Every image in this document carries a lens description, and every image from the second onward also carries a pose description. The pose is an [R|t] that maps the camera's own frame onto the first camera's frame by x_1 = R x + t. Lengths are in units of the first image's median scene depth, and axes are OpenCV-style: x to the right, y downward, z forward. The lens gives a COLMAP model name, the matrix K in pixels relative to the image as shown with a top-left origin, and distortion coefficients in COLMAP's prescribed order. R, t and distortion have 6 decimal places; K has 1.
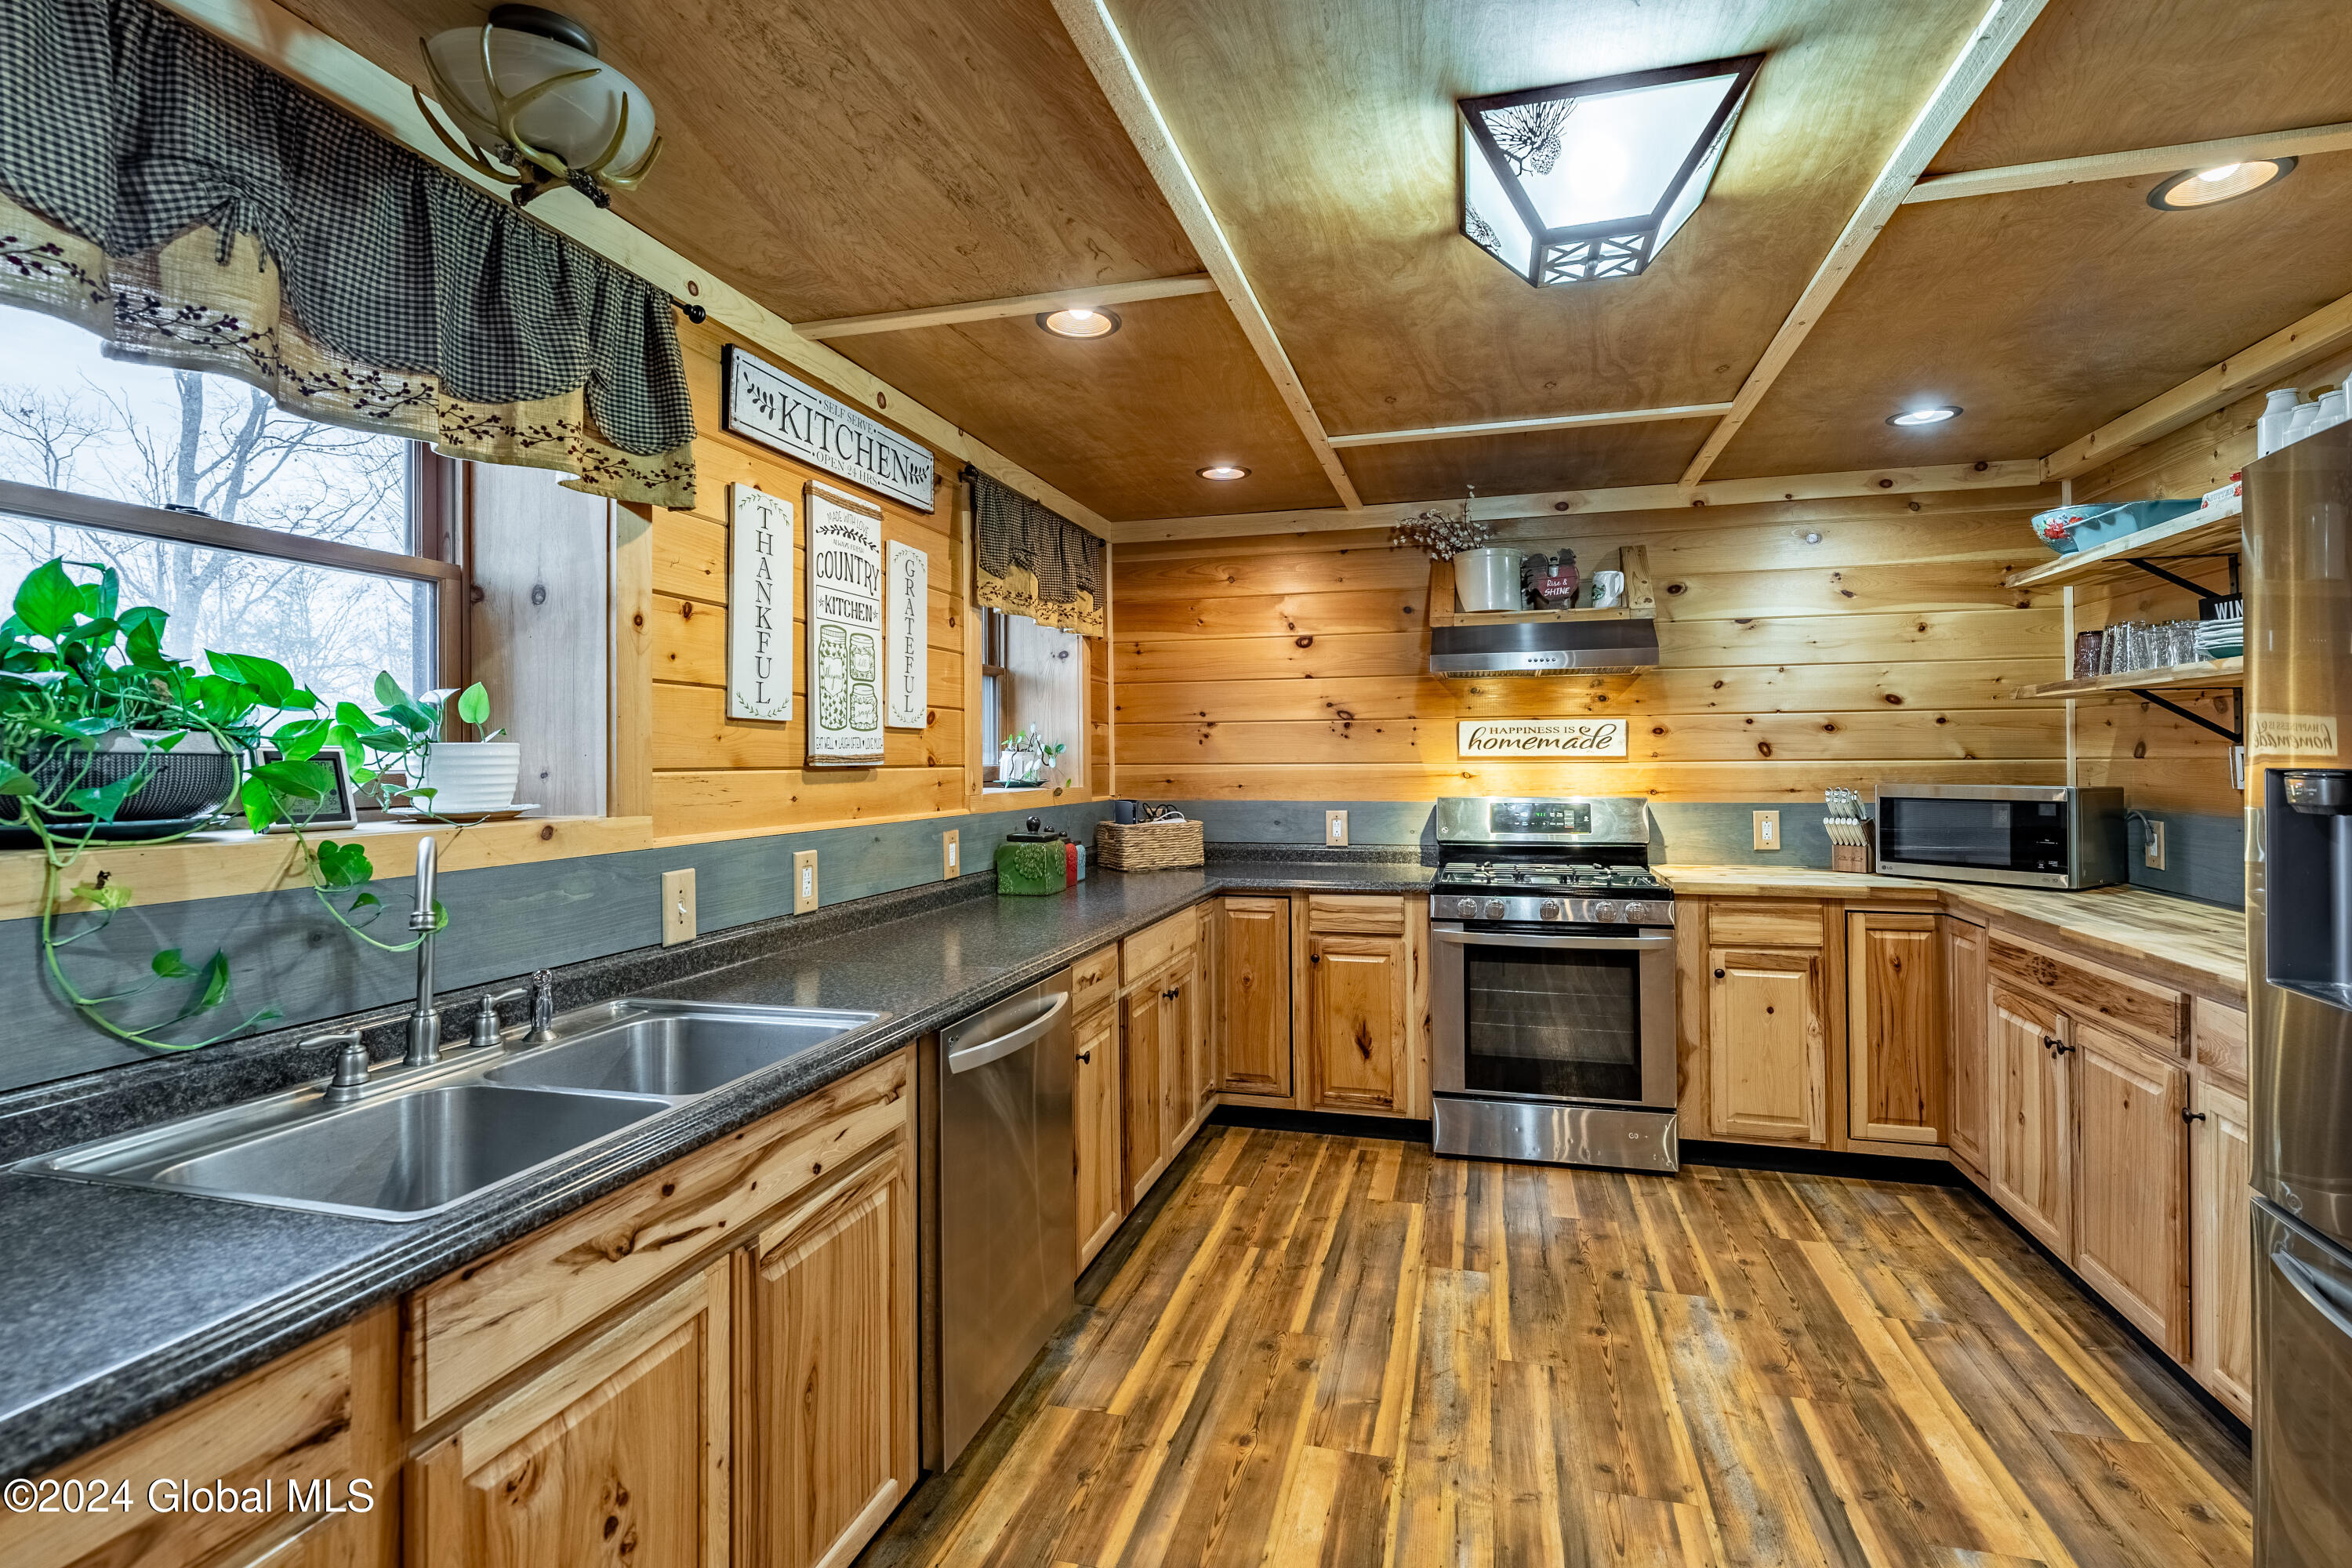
lens RADIAL K [[1082.1, 0, 1176.3], [0, 1082.1, 737.2], [0, 0, 1]] dist [0.000828, -0.001033]
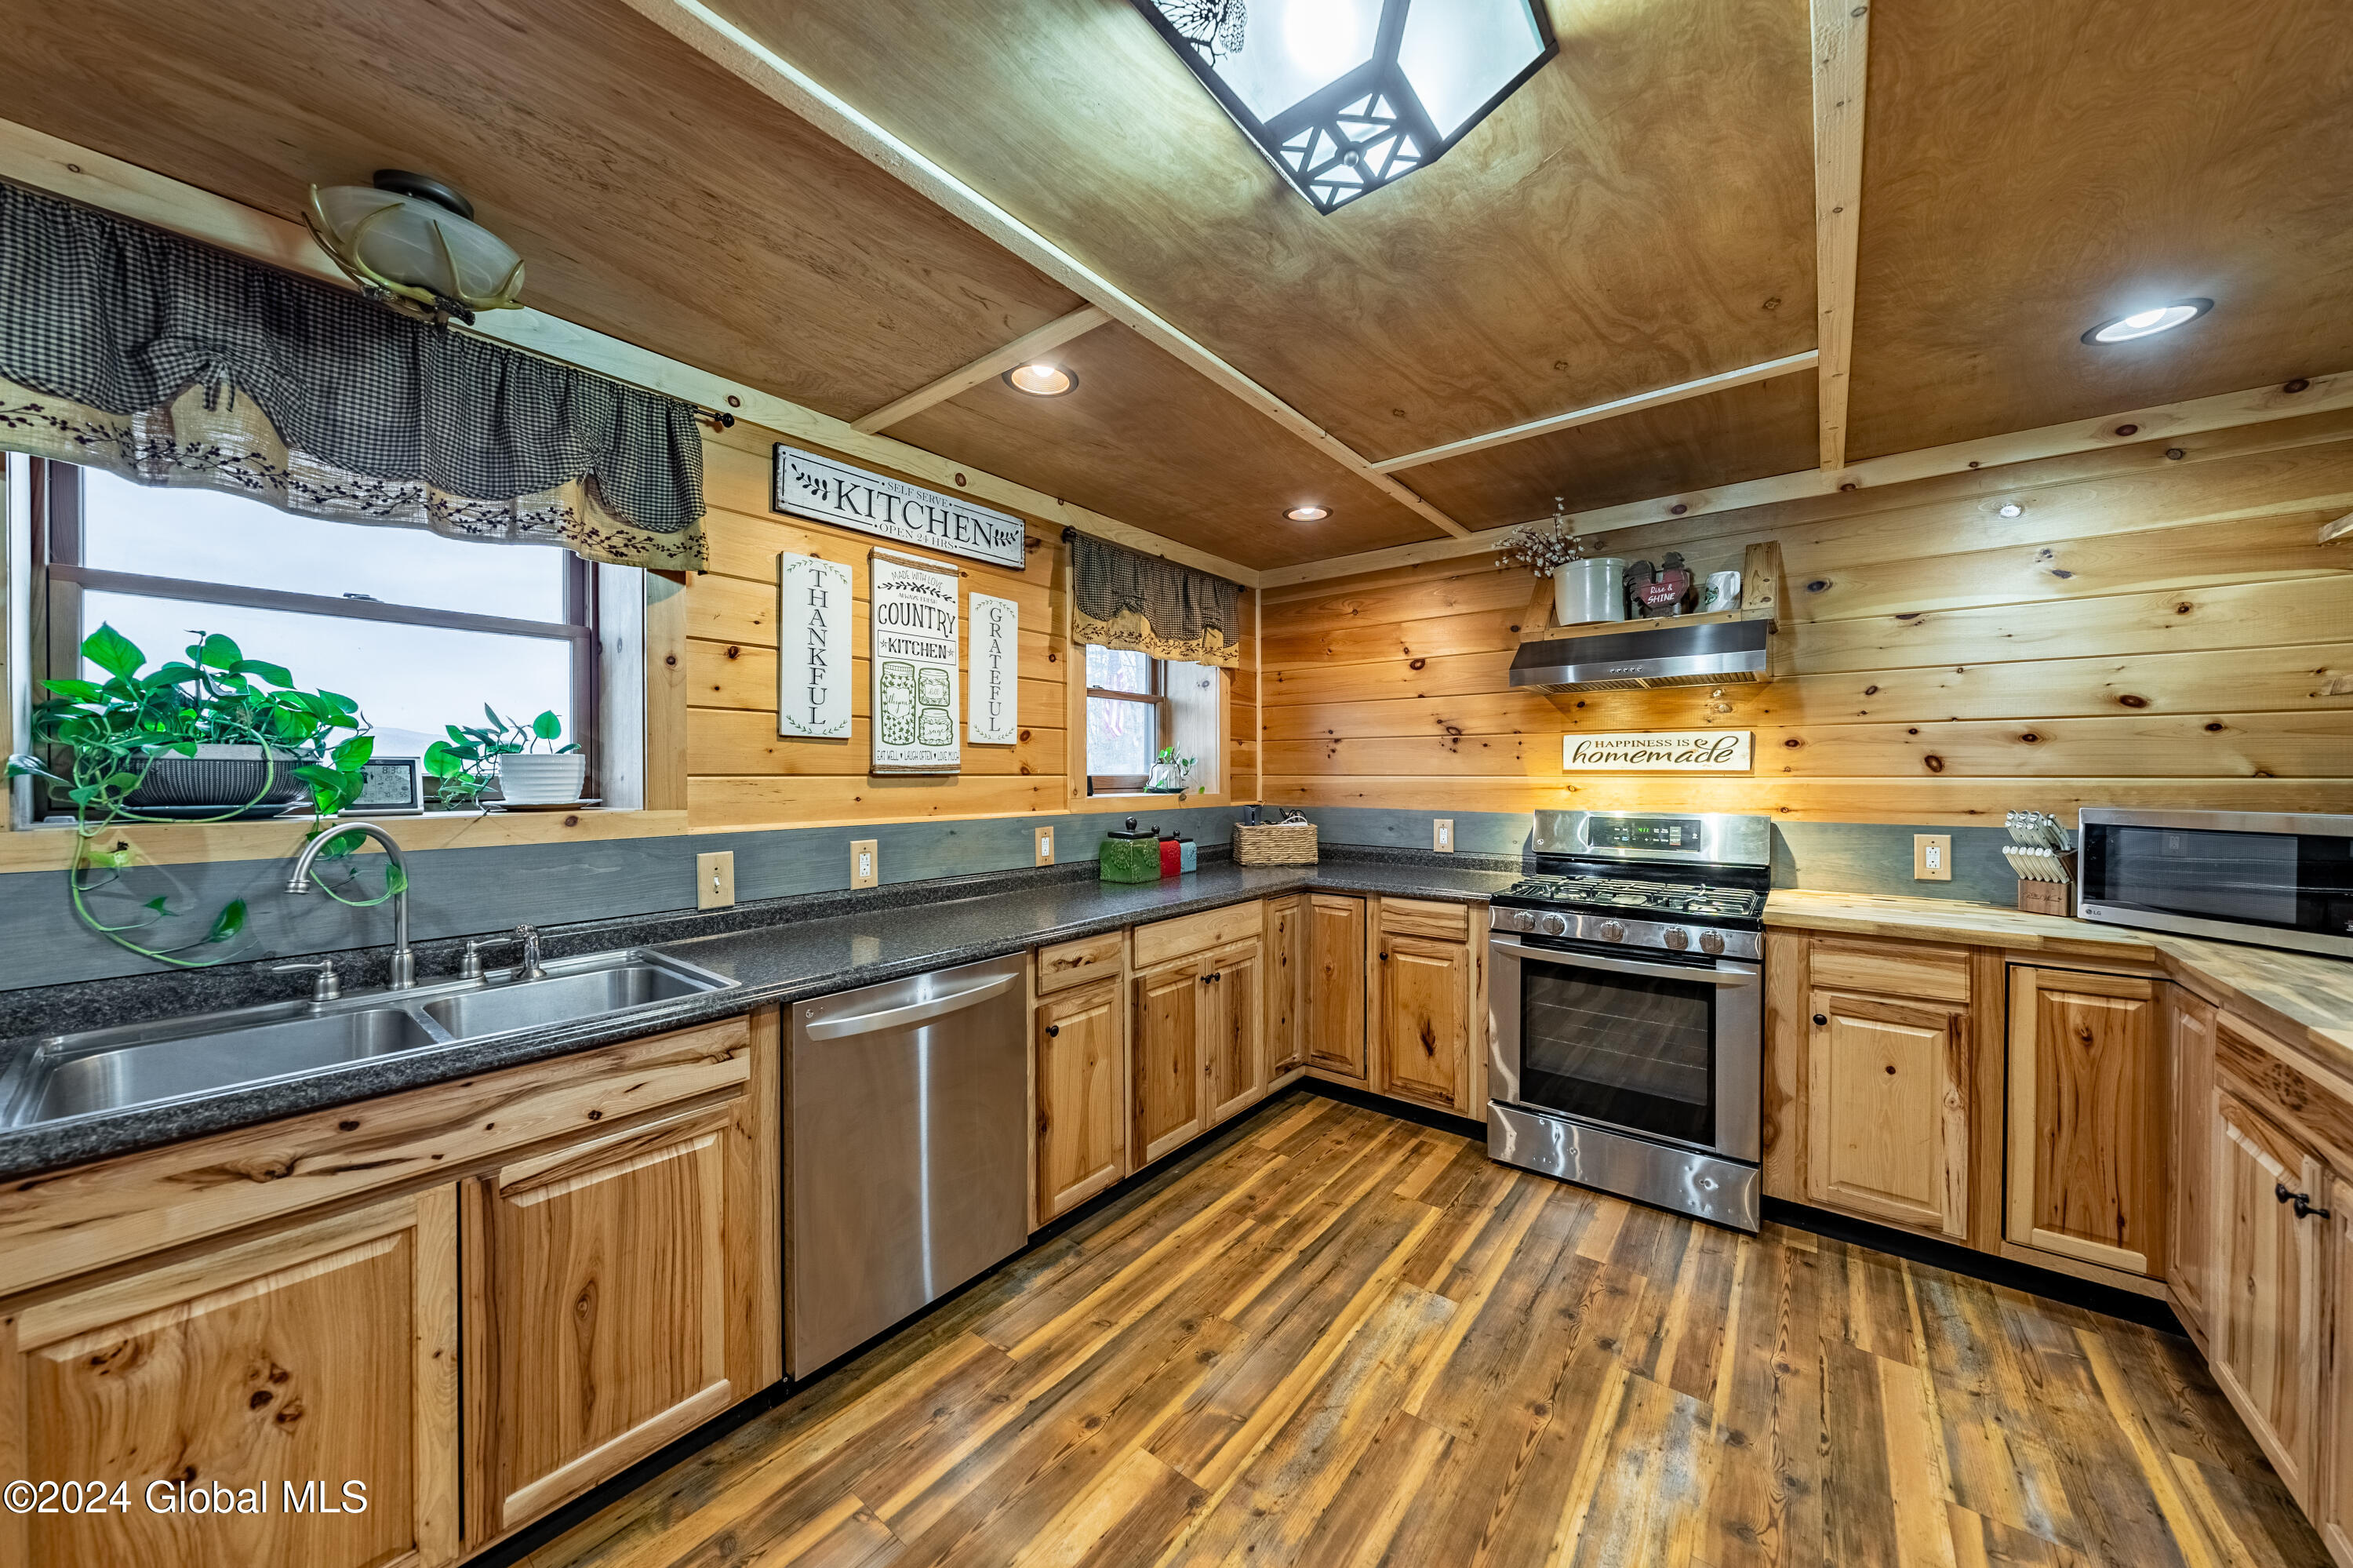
lens RADIAL K [[796.9, 0, 1180.0], [0, 796.9, 773.2], [0, 0, 1]] dist [-0.005470, 0.000507]
pose [[0.922360, 0.007502, -0.386259, 0.287992], [0.001289, 0.999746, 0.022494, 0.004754], [0.386329, -0.021245, 0.922116, 0.226958]]
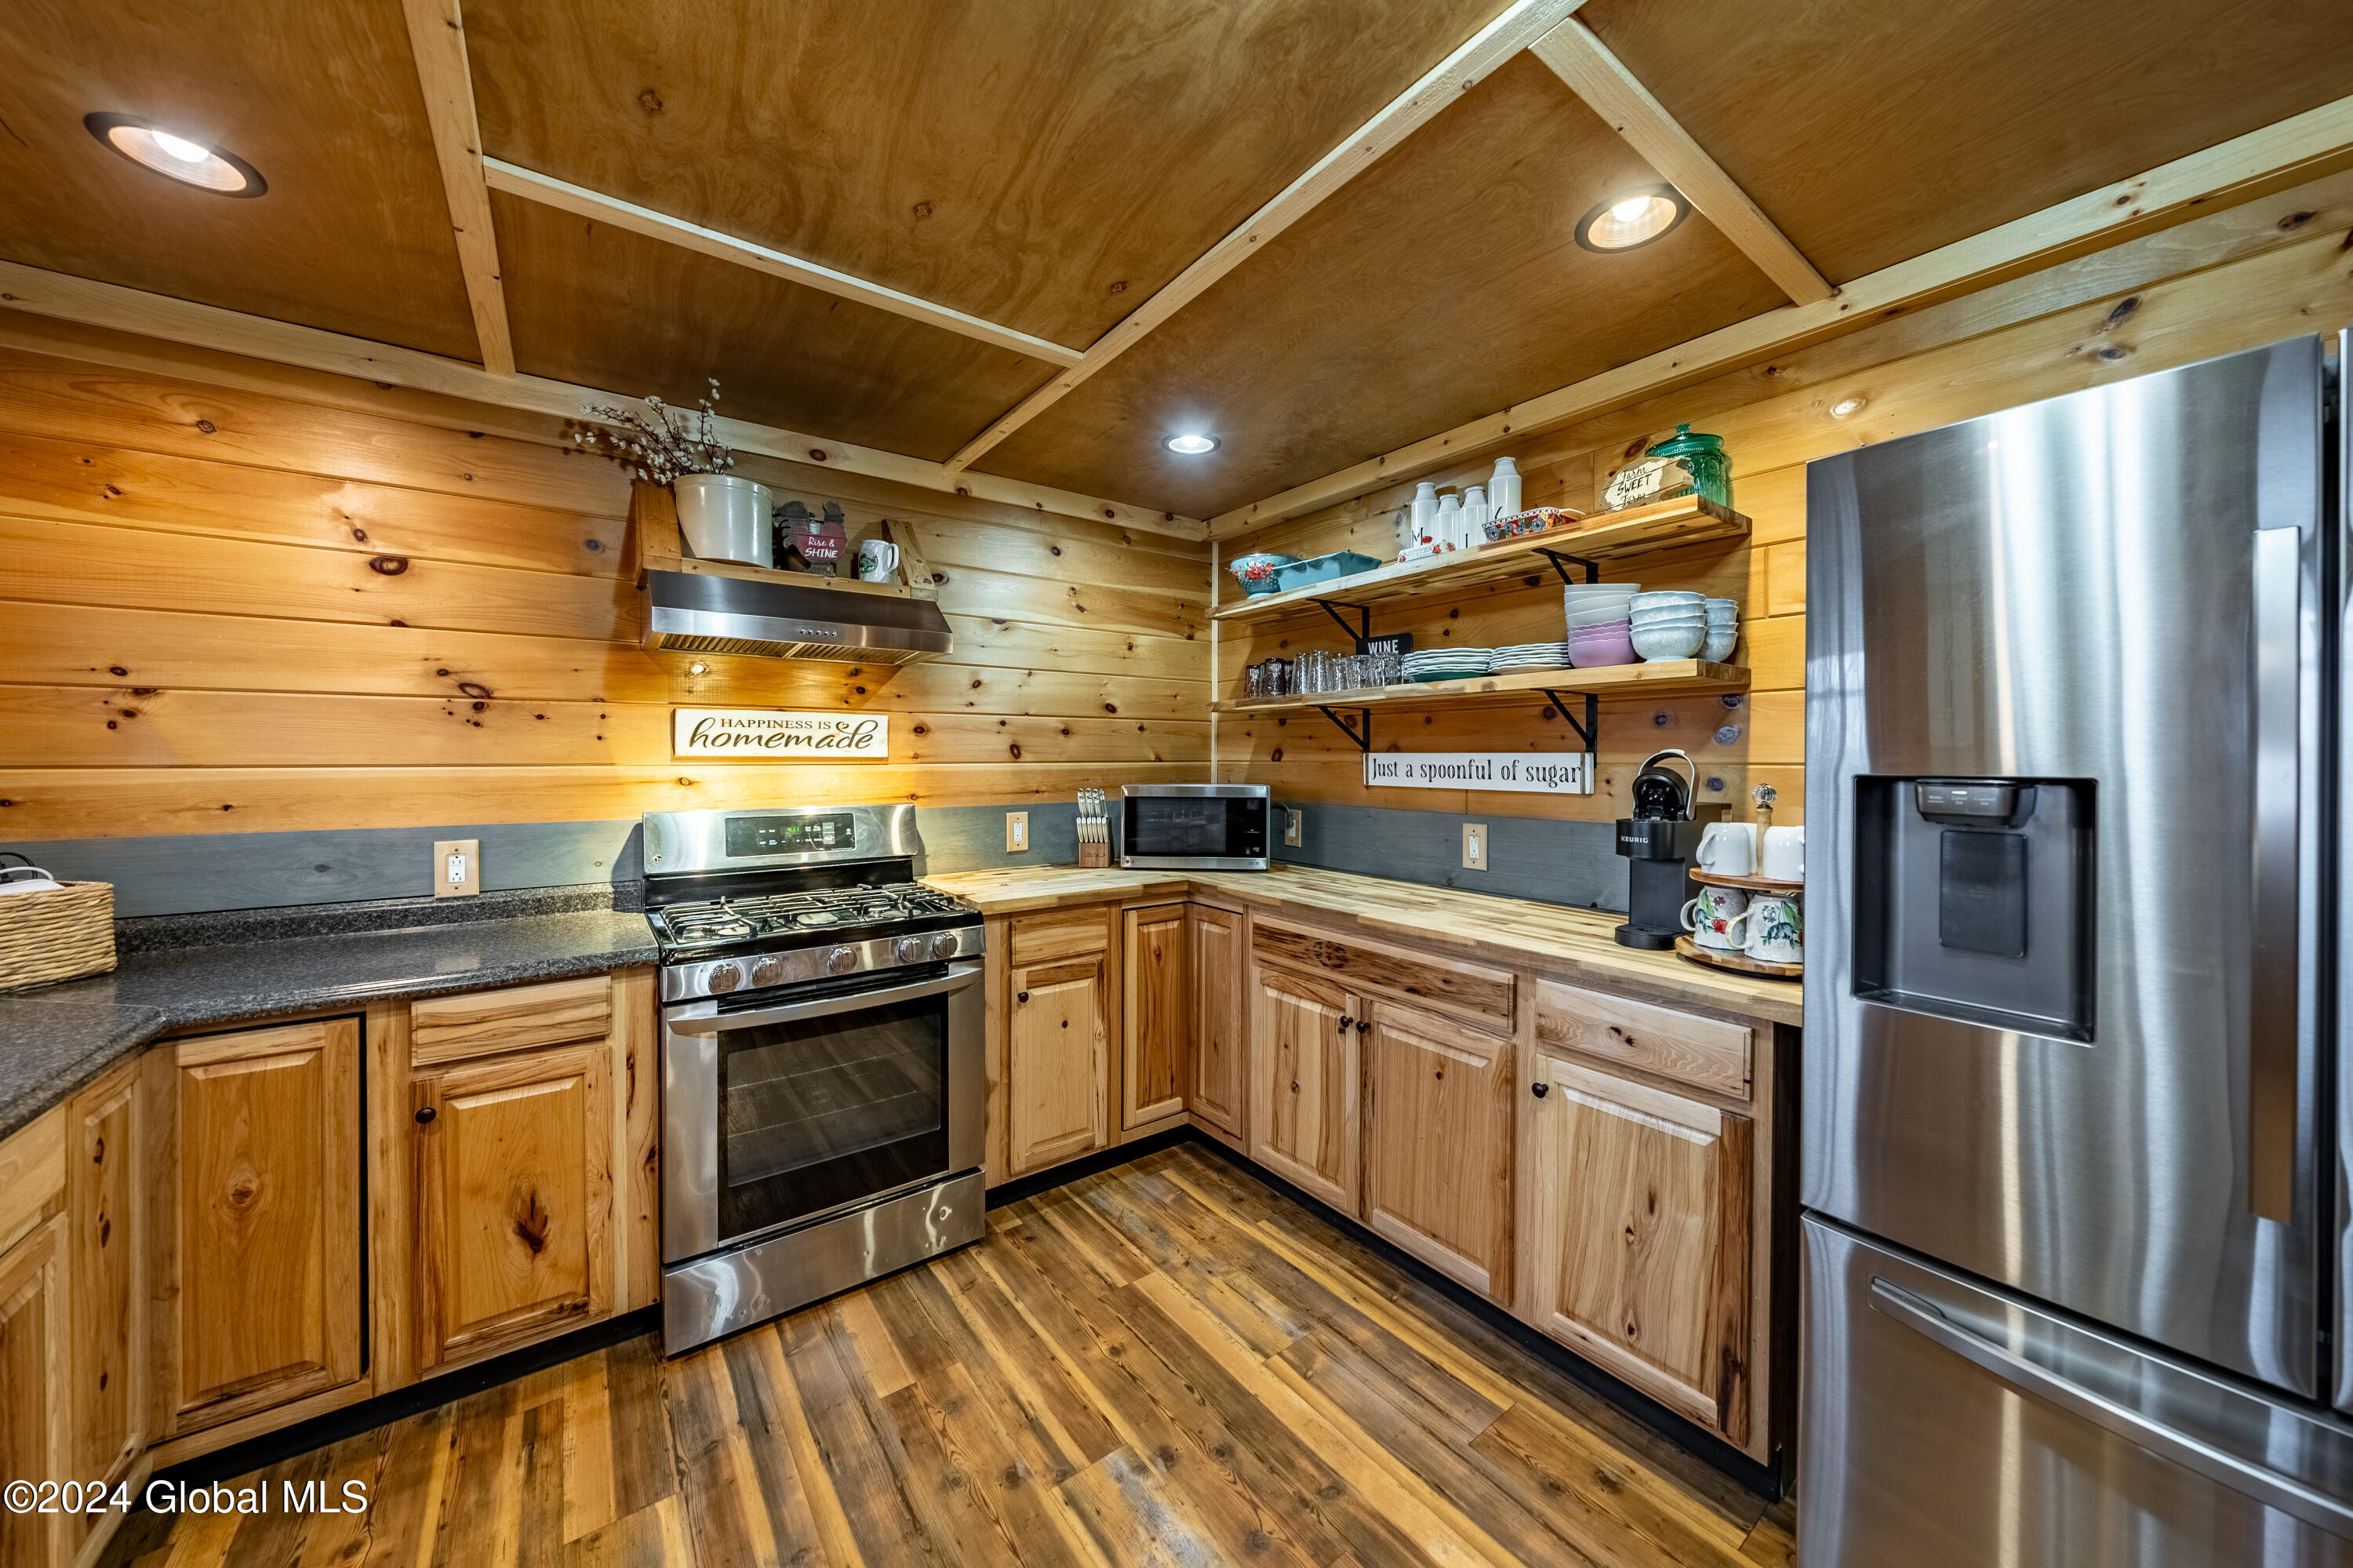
lens RADIAL K [[821.5, 0, 1171.3], [0, 821.5, 759.0], [0, 0, 1]] dist [-0.004618, -0.000142]
pose [[0.611100, 0.004611, 0.791540, 0.033583], [-0.019906, 0.999756, 0.009544, 0.009997], [-0.791303, -0.021589, 0.611043, 0.515086]]
